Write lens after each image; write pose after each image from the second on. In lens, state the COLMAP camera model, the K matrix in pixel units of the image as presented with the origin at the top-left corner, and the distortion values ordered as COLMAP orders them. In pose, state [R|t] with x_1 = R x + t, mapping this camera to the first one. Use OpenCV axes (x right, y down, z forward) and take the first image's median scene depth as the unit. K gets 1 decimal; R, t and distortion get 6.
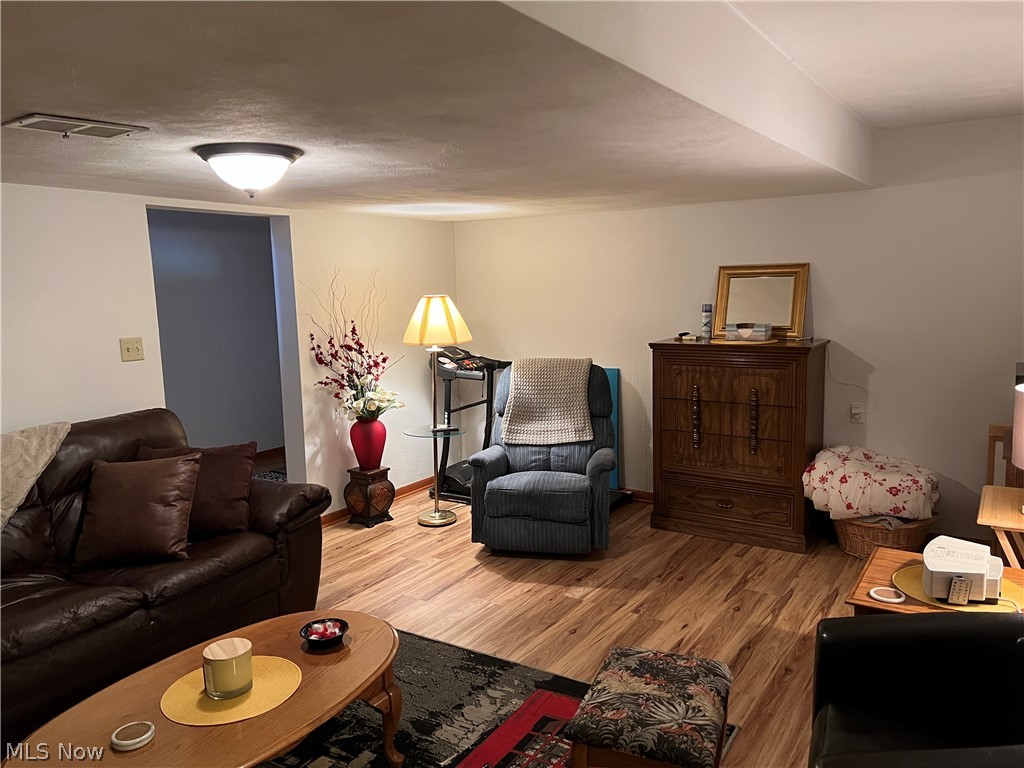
lens RADIAL K [[775.5, 0, 513.8], [0, 775.5, 385.2], [0, 0, 1]] dist [0.005207, 0.001917]
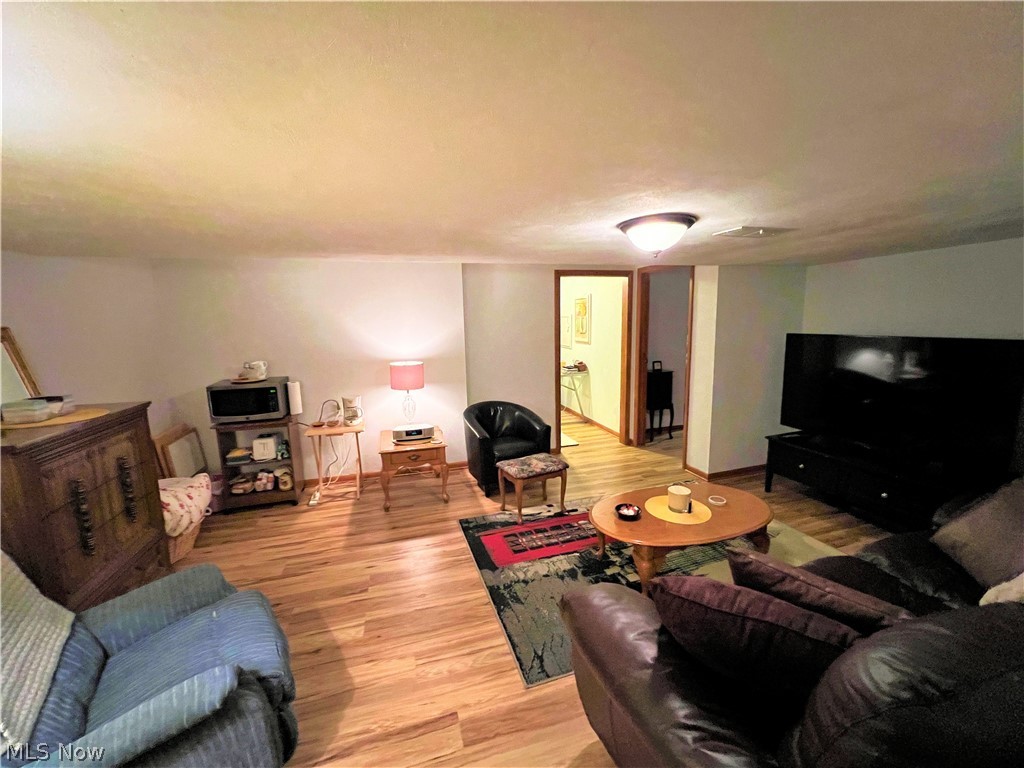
lens RADIAL K [[410.0, 0, 511.5], [0, 410.0, 382.7], [0, 0, 1]] dist [0.000572, -0.000314]
pose [[-0.767676, -0.063272, 0.637707, -0.562849], [0.124763, 0.961316, 0.245571, -0.224462], [-0.628576, 0.268081, -0.730085, 1.602681]]
